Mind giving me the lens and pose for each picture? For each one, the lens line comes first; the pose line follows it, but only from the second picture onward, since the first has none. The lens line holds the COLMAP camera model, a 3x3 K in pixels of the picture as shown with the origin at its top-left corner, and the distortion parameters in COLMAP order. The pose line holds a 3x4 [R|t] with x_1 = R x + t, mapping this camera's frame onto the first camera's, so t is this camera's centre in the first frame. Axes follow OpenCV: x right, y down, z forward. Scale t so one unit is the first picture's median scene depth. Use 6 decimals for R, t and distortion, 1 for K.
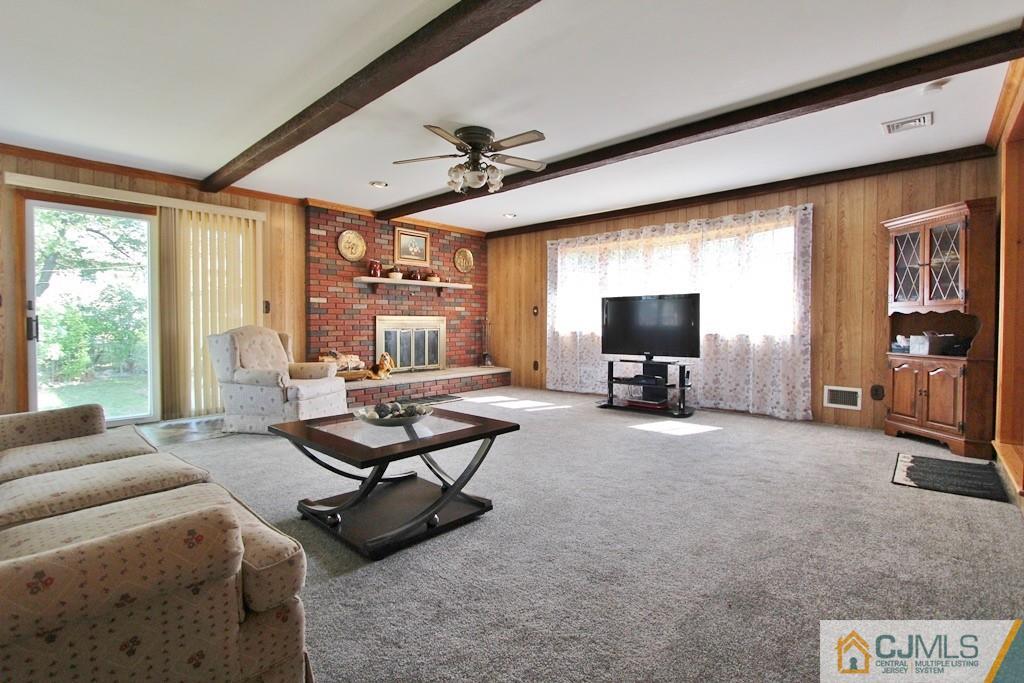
lens RADIAL K [[471.7, 0, 511.0], [0, 471.7, 332.5], [0, 0, 1]] dist [-0.018560, -0.000518]
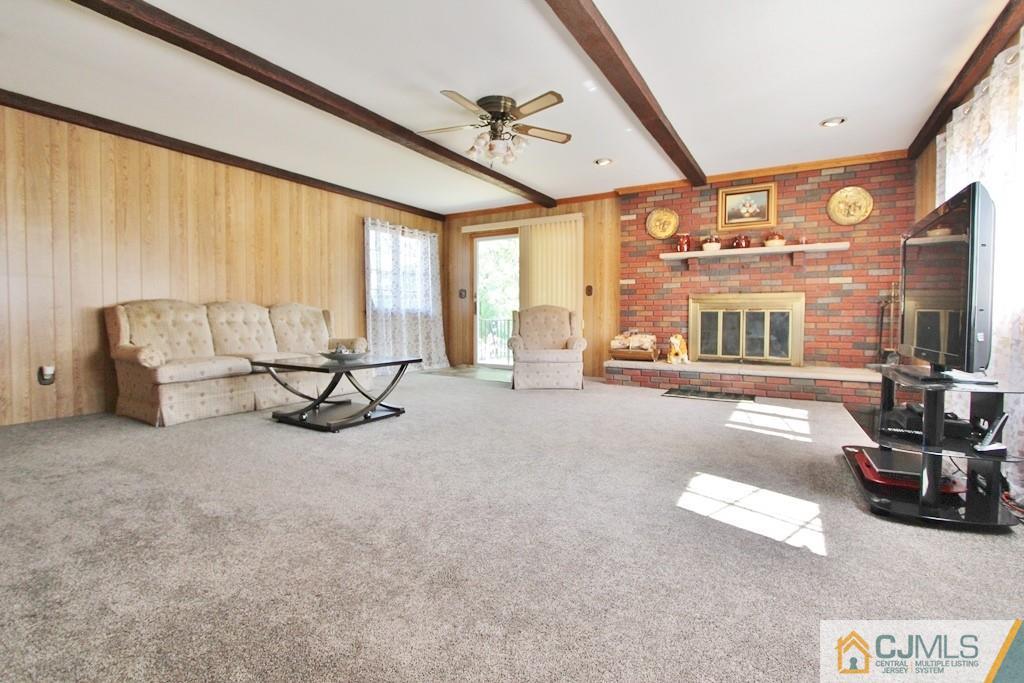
lens RADIAL K [[471.7, 0, 518.3], [0, 471.7, 337.9], [0, 0, 1]] dist [-0.018560, -0.000518]
pose [[0.201138, 0.043710, -0.978587, 0.524690], [-0.023973, 0.998924, 0.039691, 0.019037], [0.979270, 0.015476, 0.201970, 0.484171]]
